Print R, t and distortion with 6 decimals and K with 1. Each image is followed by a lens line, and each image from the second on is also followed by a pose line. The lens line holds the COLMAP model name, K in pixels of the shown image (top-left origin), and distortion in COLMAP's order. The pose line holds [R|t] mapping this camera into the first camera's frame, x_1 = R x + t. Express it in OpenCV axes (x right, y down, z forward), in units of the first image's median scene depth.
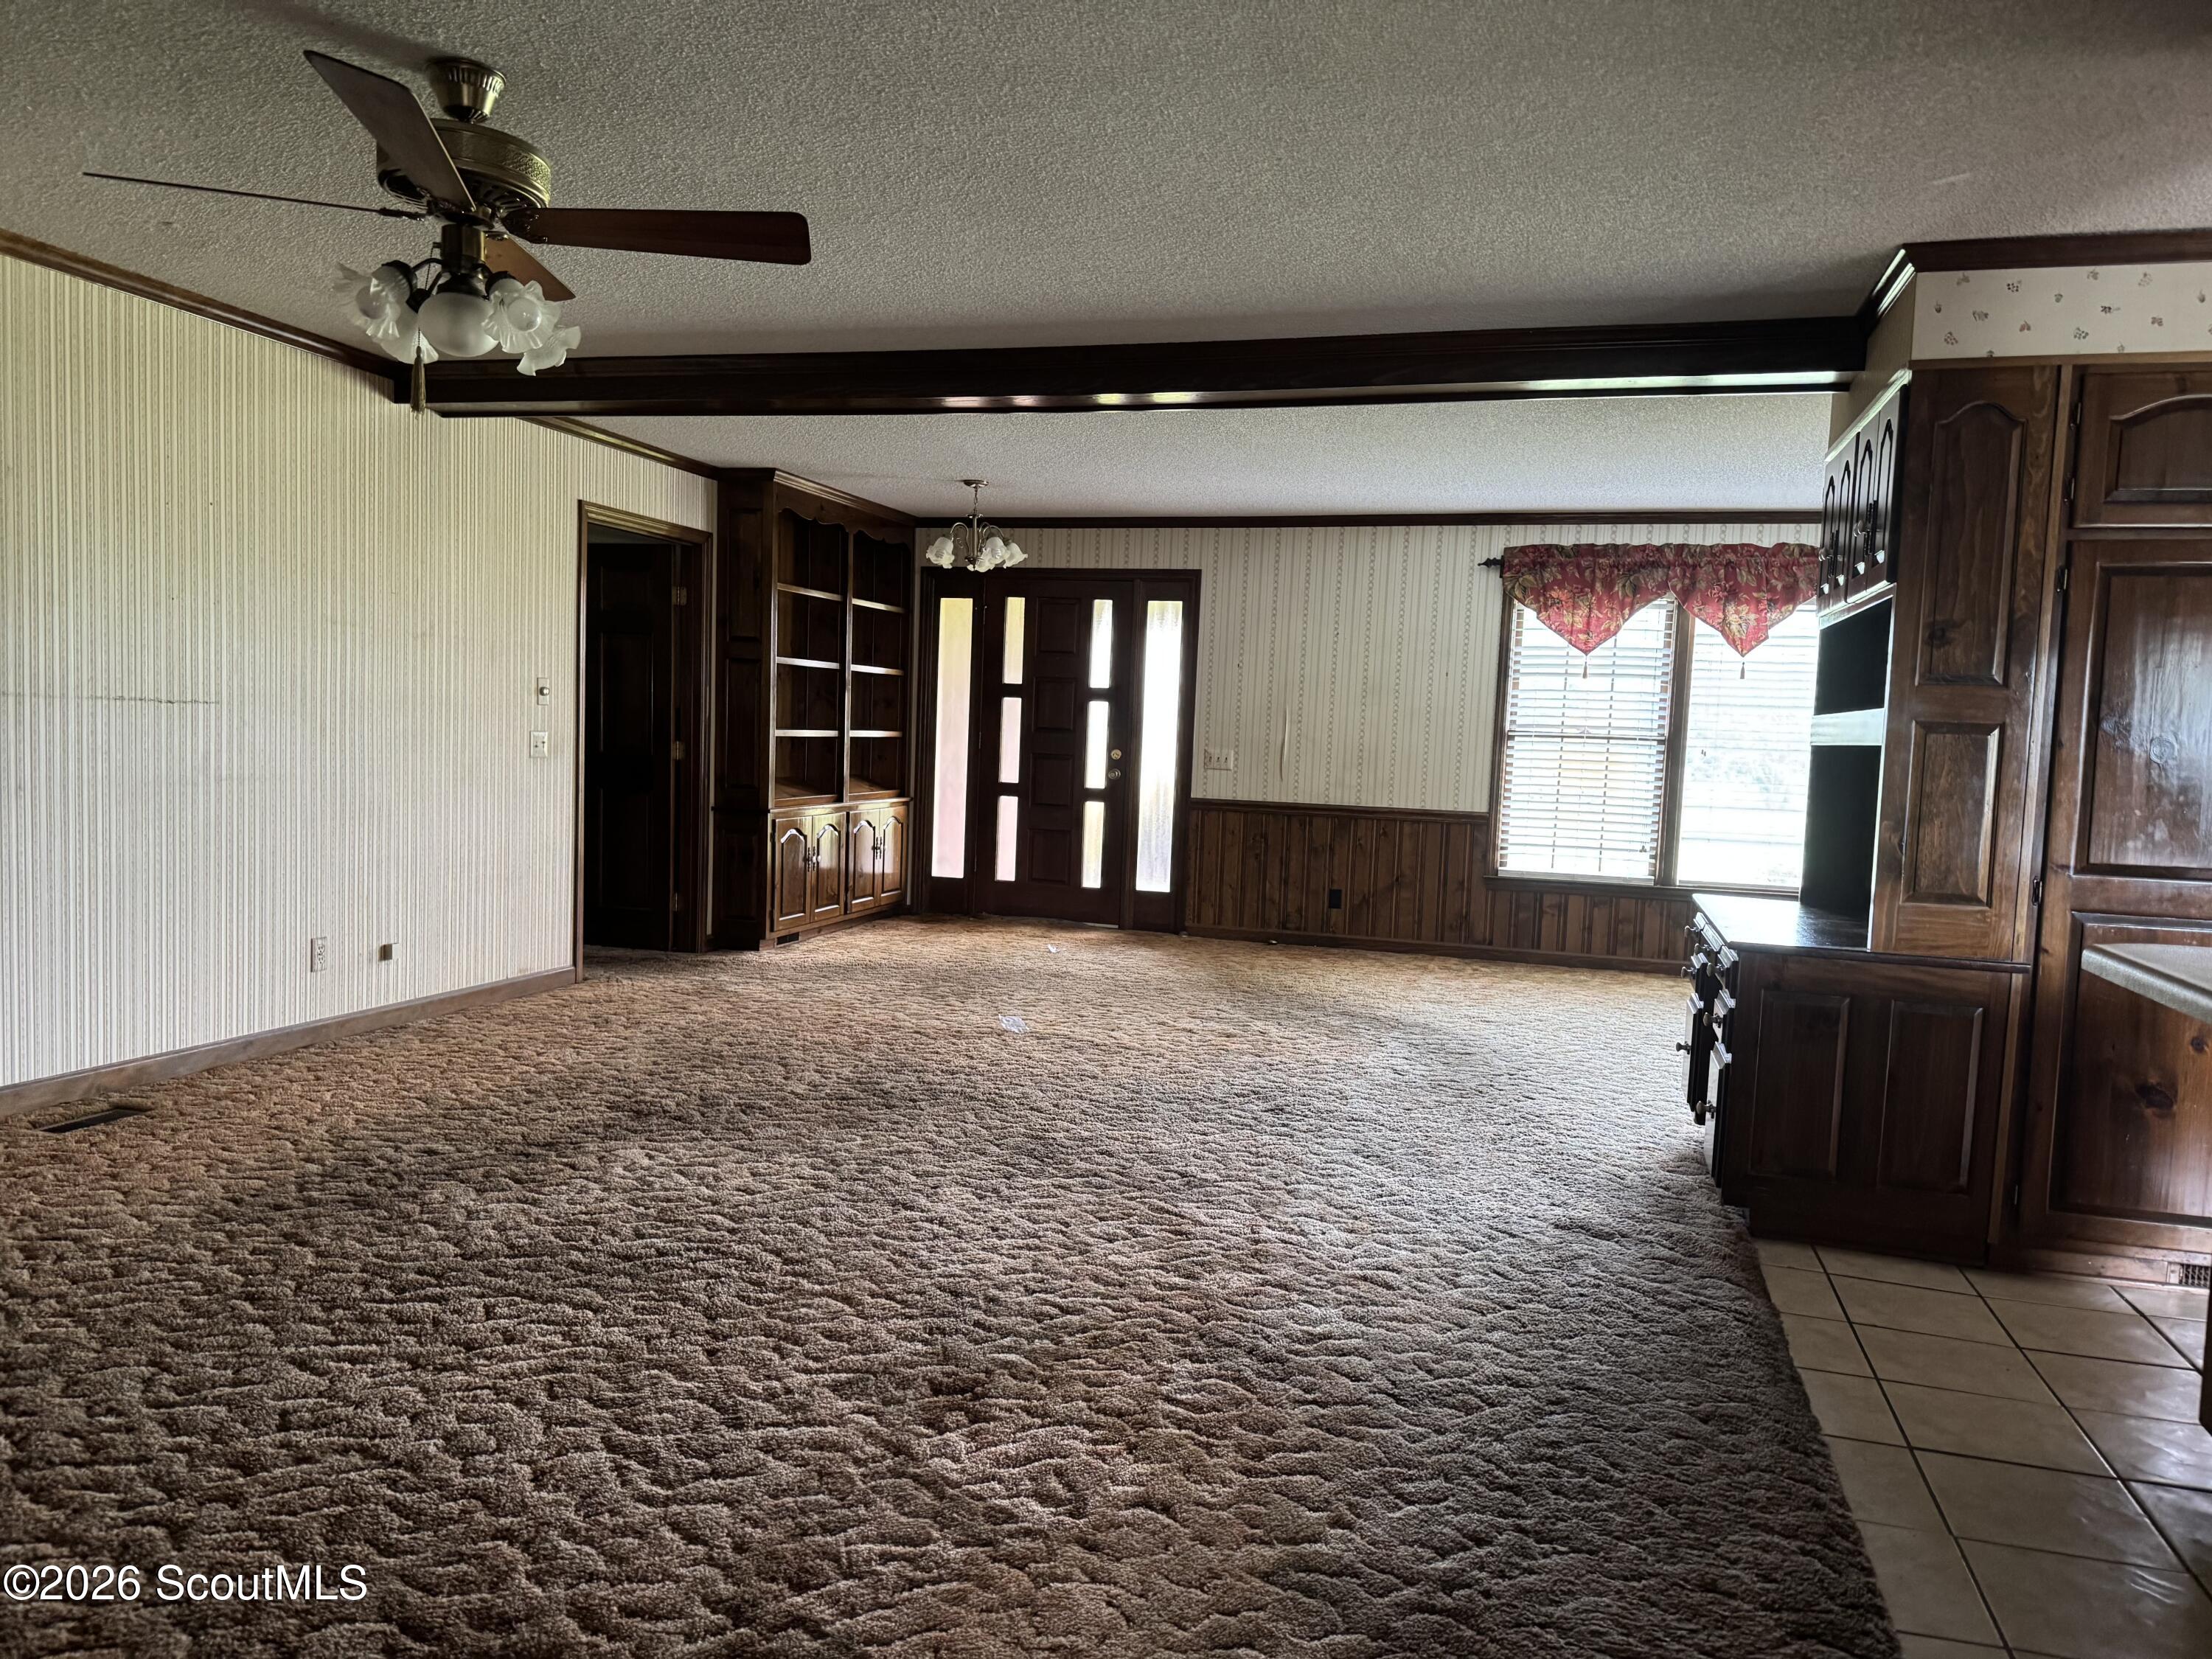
lens RADIAL K [[1557.1, 0, 1106.1], [0, 1557.1, 834.6], [0, 0, 1]] dist [0.045743, 0.001203]
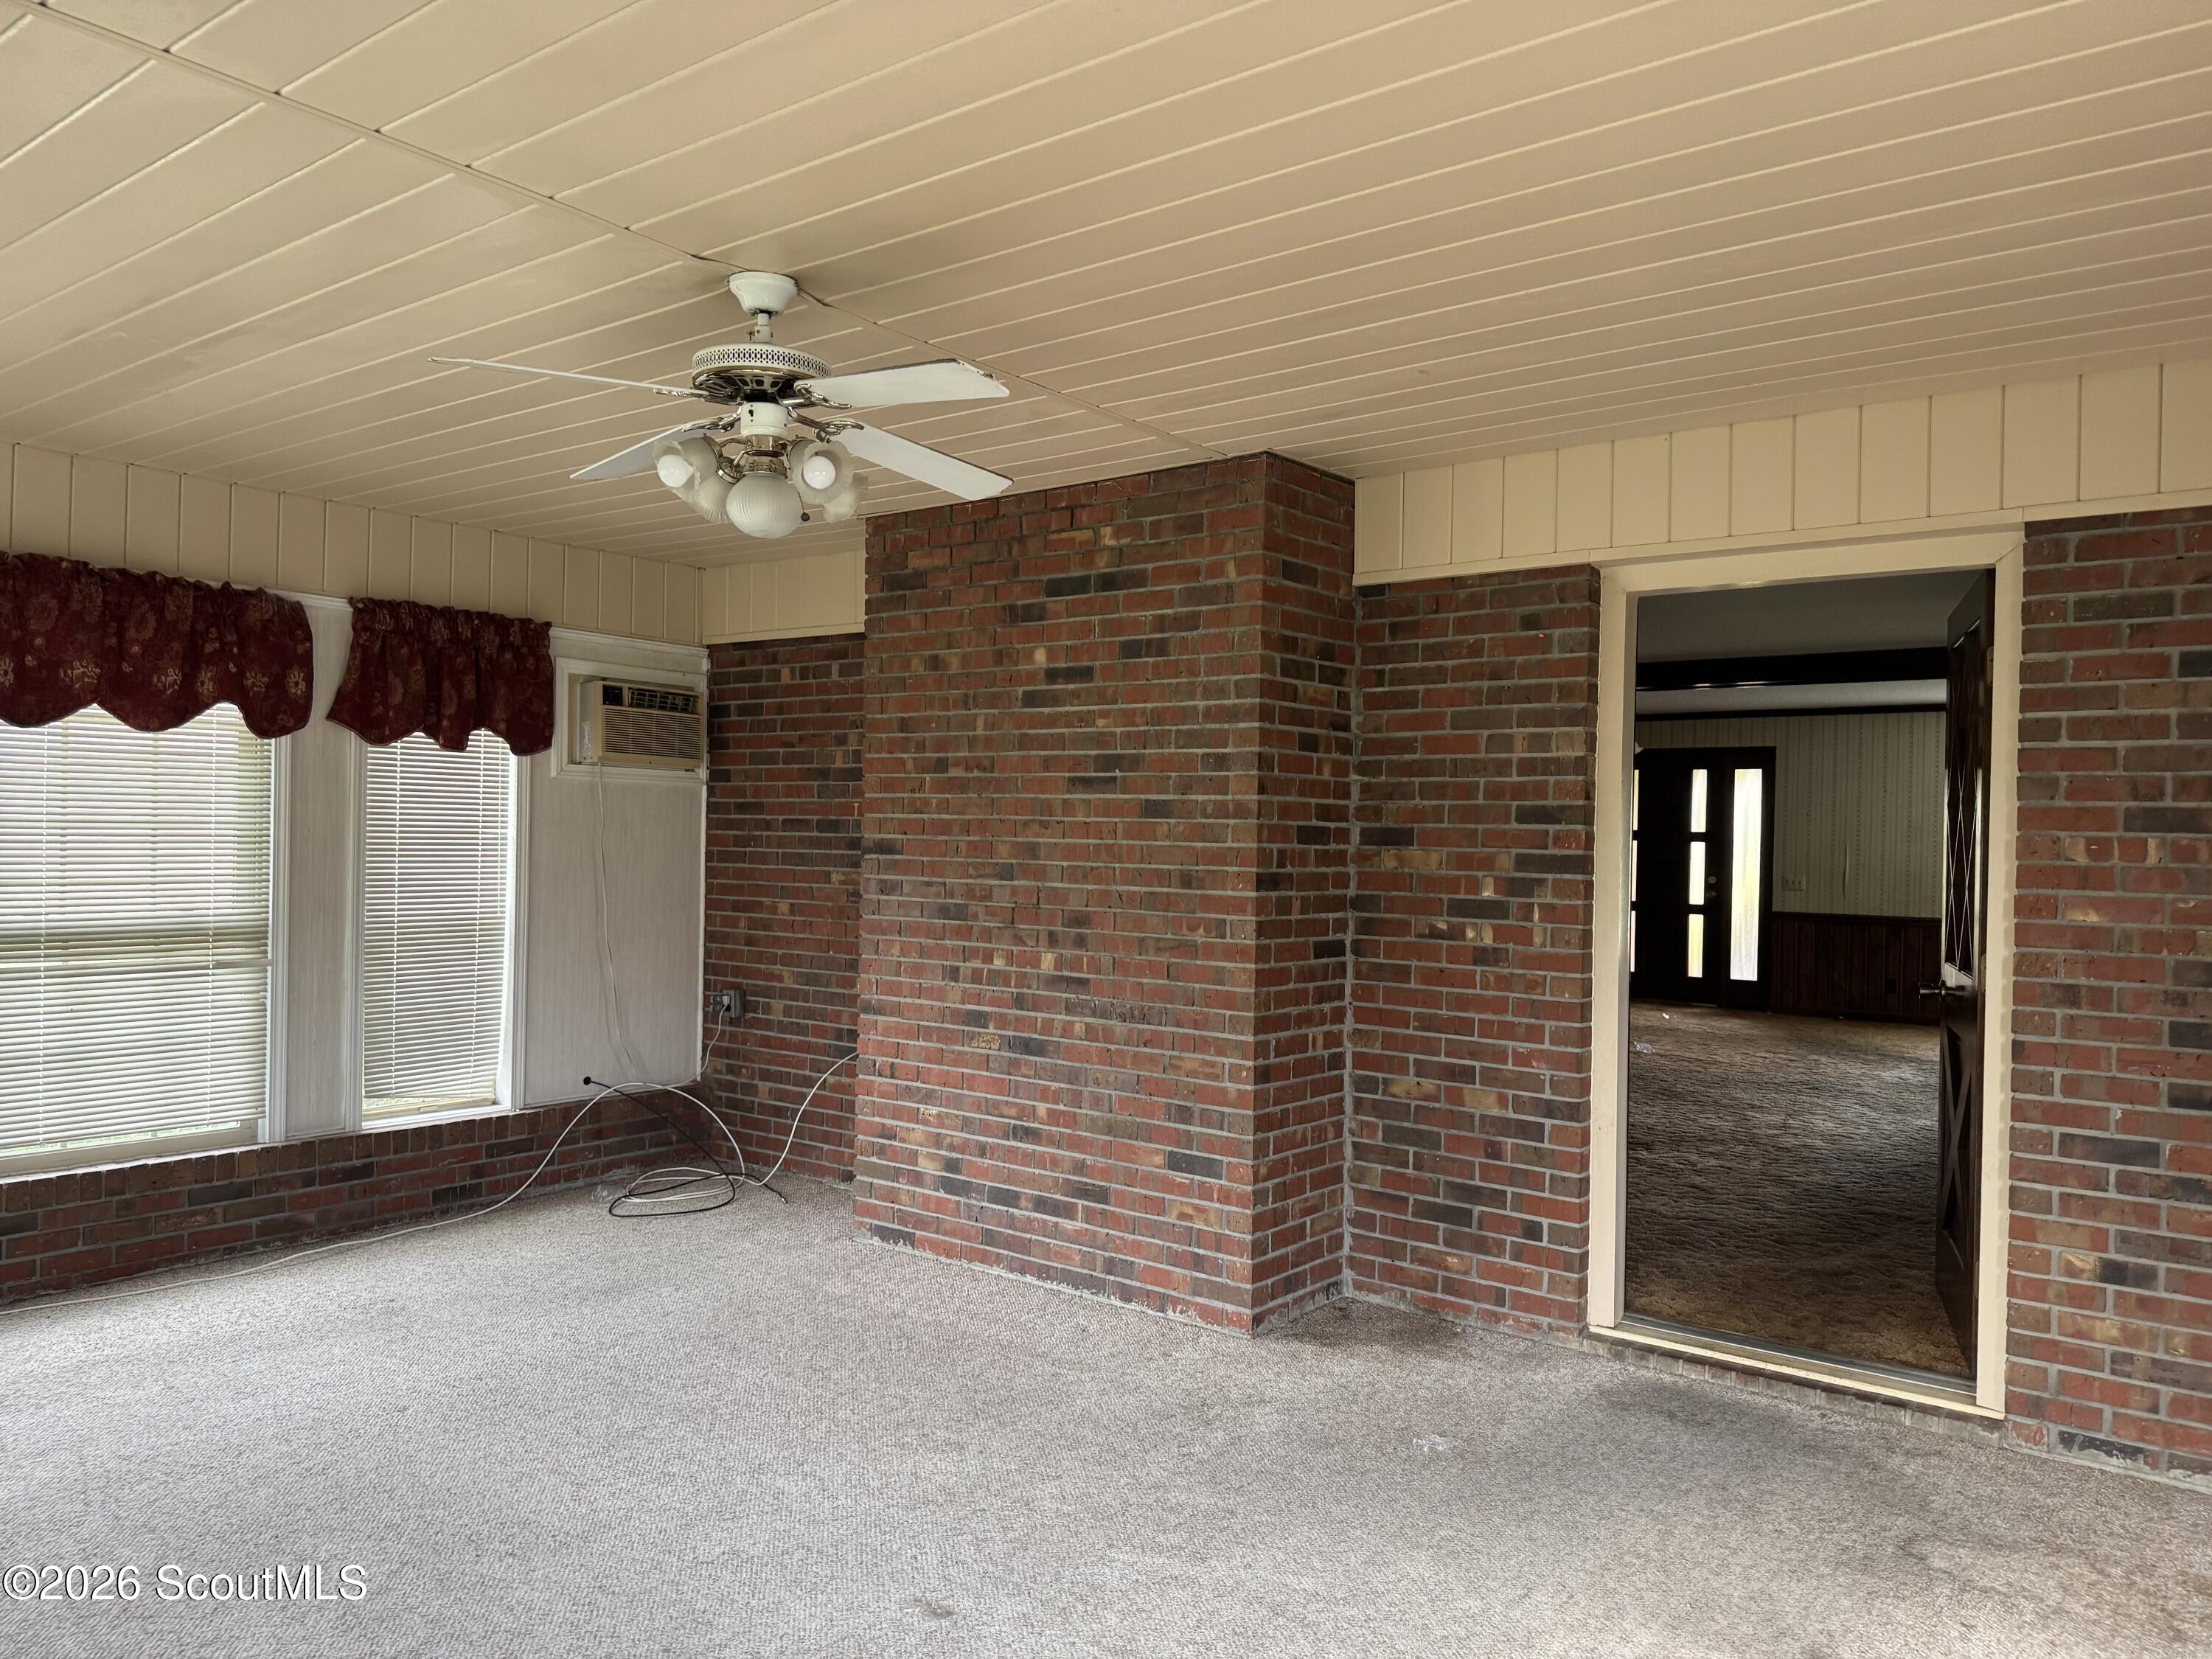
lens RADIAL K [[1557.1, 0, 1100.2], [0, 1557.1, 829.2], [0, 0, 1]] dist [0.045743, 0.001203]
pose [[0.932091, -0.017732, -0.361791, 0.004722], [-0.010704, 0.997017, -0.076442, 0.017106], [0.362067, 0.075124, 0.929120, -0.513136]]
